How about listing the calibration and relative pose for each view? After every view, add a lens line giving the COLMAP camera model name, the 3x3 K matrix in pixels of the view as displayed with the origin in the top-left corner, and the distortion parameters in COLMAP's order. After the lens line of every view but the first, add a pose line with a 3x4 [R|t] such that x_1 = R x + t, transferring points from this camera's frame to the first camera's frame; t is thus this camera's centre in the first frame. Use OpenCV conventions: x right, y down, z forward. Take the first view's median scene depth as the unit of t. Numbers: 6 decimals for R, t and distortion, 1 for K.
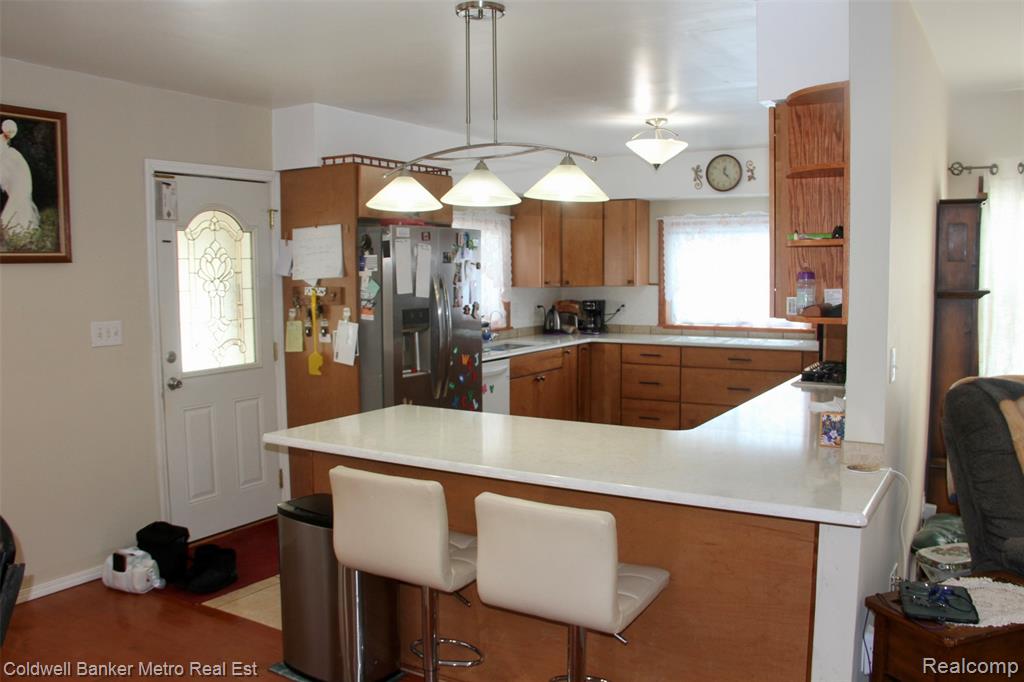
lens RADIAL K [[862.2, 0, 509.7], [0, 862.2, 347.6], [0, 0, 1]] dist [-0.175824, 0.138523]
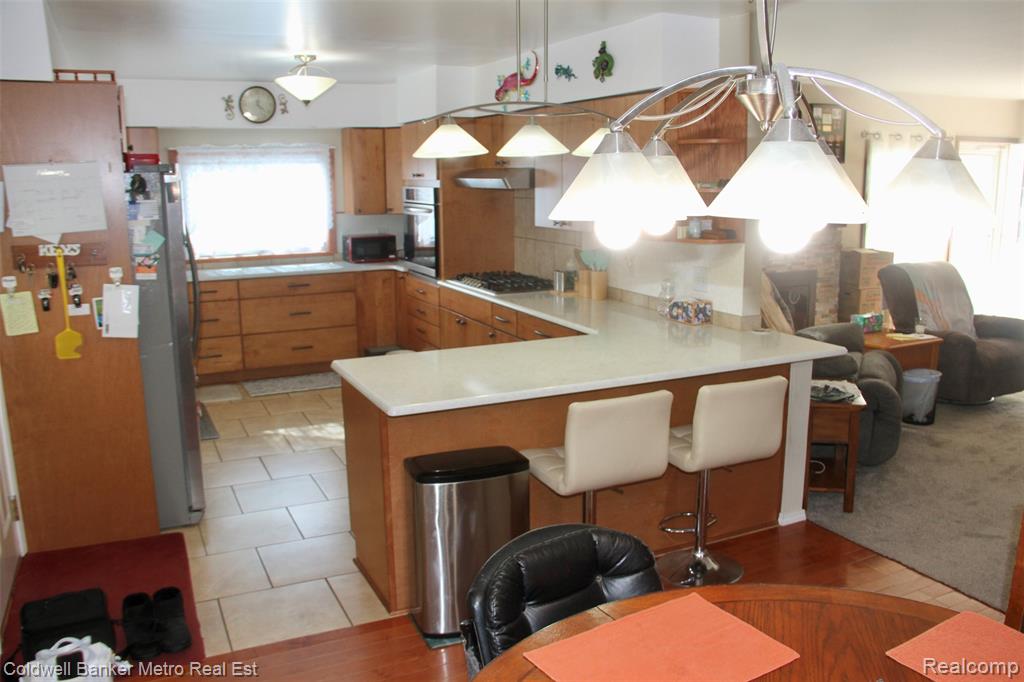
lens RADIAL K [[862.2, 0, 540.4], [0, 862.2, 330.5], [0, 0, 1]] dist [-0.175824, 0.138523]
pose [[0.533592, -0.149375, 0.832446, -0.669833], [0.082905, 0.988777, 0.124286, -0.054807], [-0.841669, 0.002696, 0.539987, 0.268959]]
